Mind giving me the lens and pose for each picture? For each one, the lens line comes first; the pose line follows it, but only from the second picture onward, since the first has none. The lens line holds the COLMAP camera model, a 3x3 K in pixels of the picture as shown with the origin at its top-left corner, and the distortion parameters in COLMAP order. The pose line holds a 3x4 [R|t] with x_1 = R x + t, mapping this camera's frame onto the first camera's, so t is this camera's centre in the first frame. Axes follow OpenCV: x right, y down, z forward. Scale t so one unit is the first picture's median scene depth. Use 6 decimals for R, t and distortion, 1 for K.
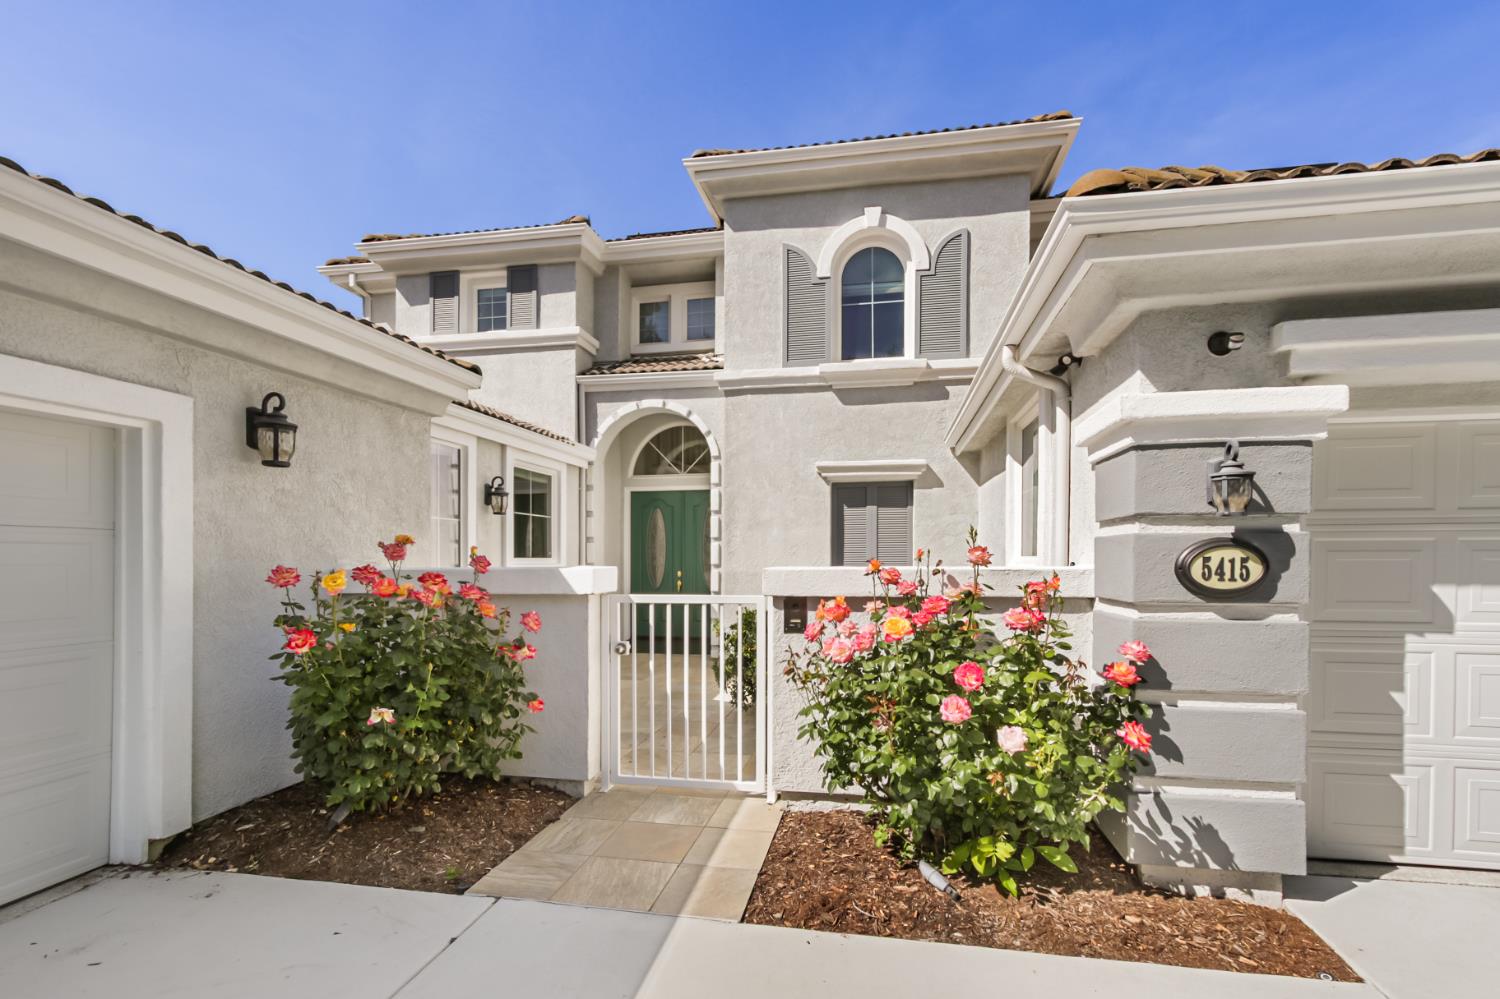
lens RADIAL K [[706.3, 0, 757.8], [0, 706.3, 553.1], [0, 0, 1]] dist [-0.000216, 0.002714]
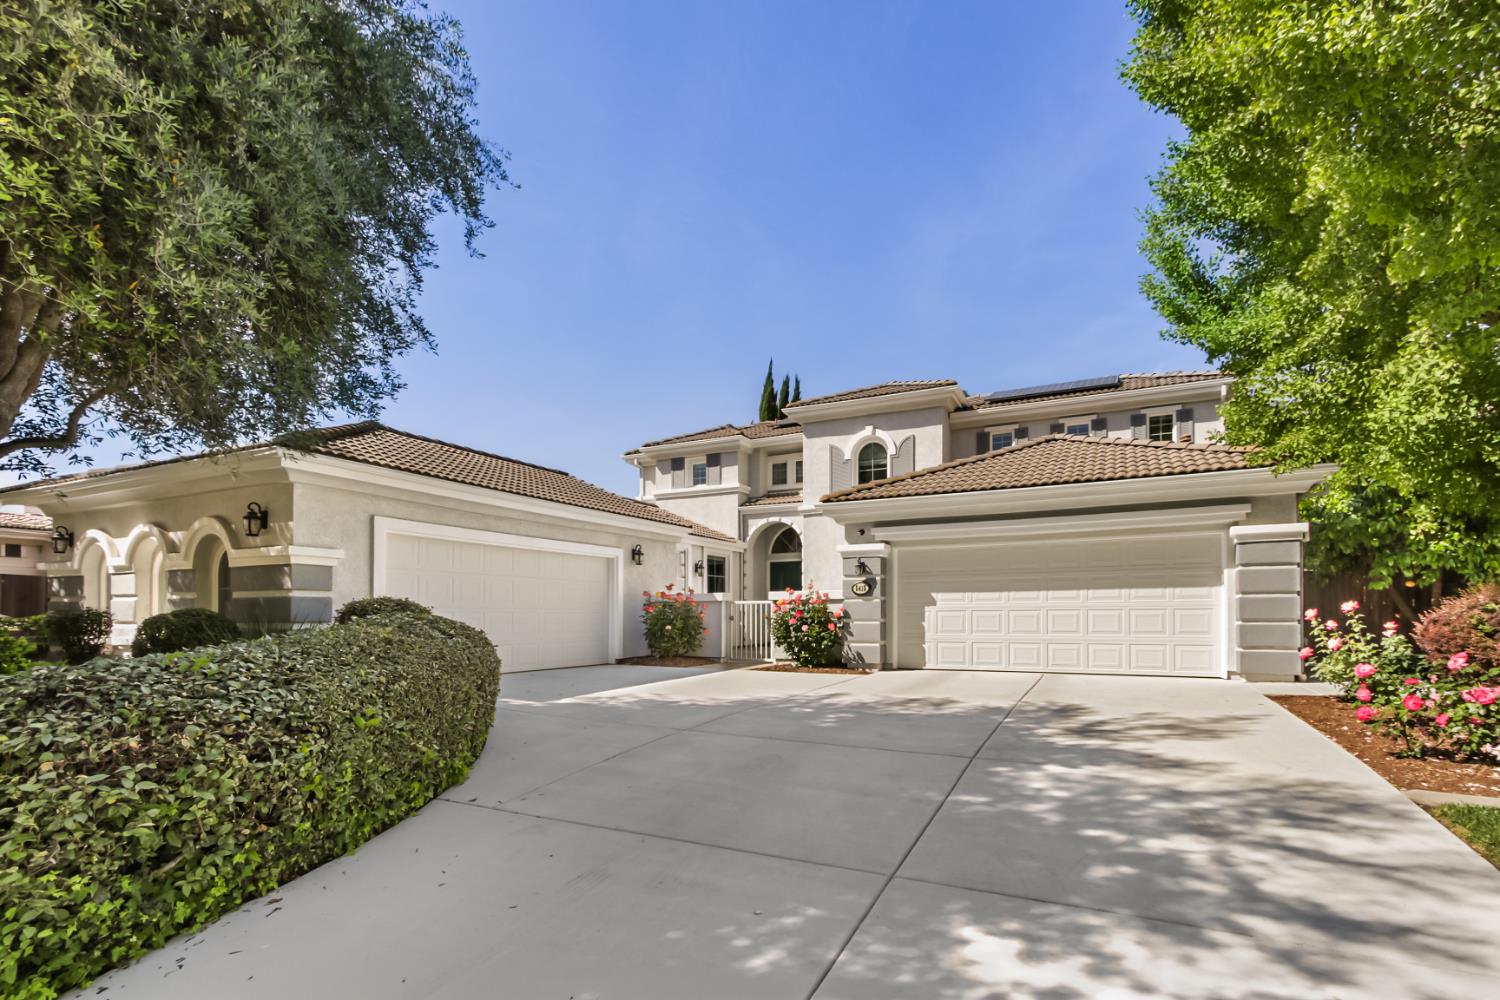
lens RADIAL K [[711.7, 0, 765.5], [0, 711.7, 611.8], [0, 0, 1]] dist [-0.021858, 0.000066]
pose [[0.959890, -0.001535, -0.280374, 0.439228], [0.002764, 0.999988, 0.003991, 0.047878], [0.280365, -0.004606, 0.959883, -1.057577]]
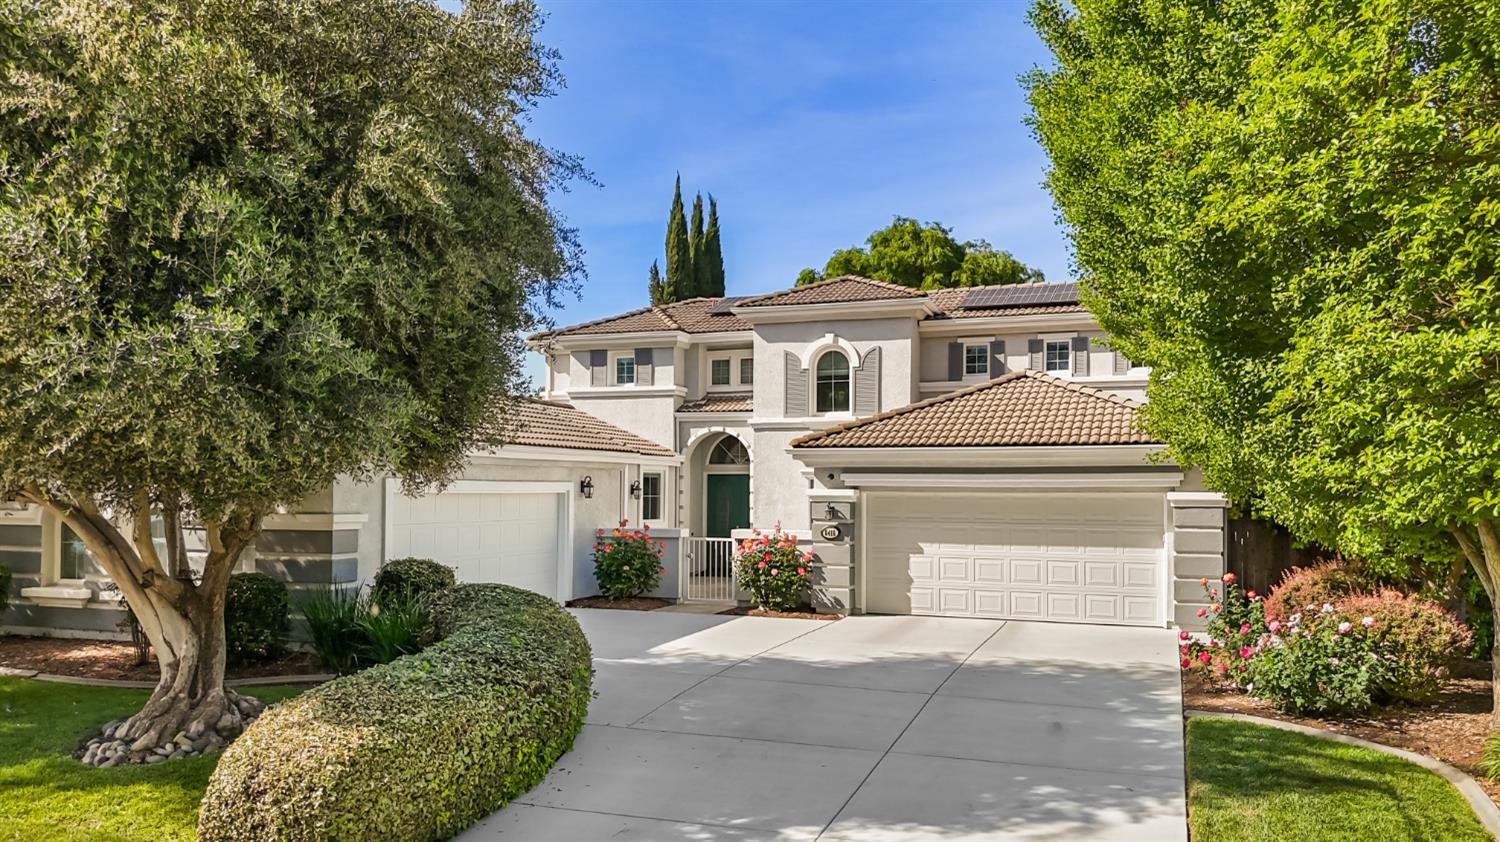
lens RADIAL K [[1139.9, 0, 736.5], [0, 1139.9, 455.2], [0, 0, 1]] dist [0.115254, -0.000588]
pose [[0.981997, -0.001279, -0.188890, 0.470659], [-0.003502, 0.999682, -0.024975, -0.088413], [0.188861, 0.025187, 0.981681, -1.913346]]
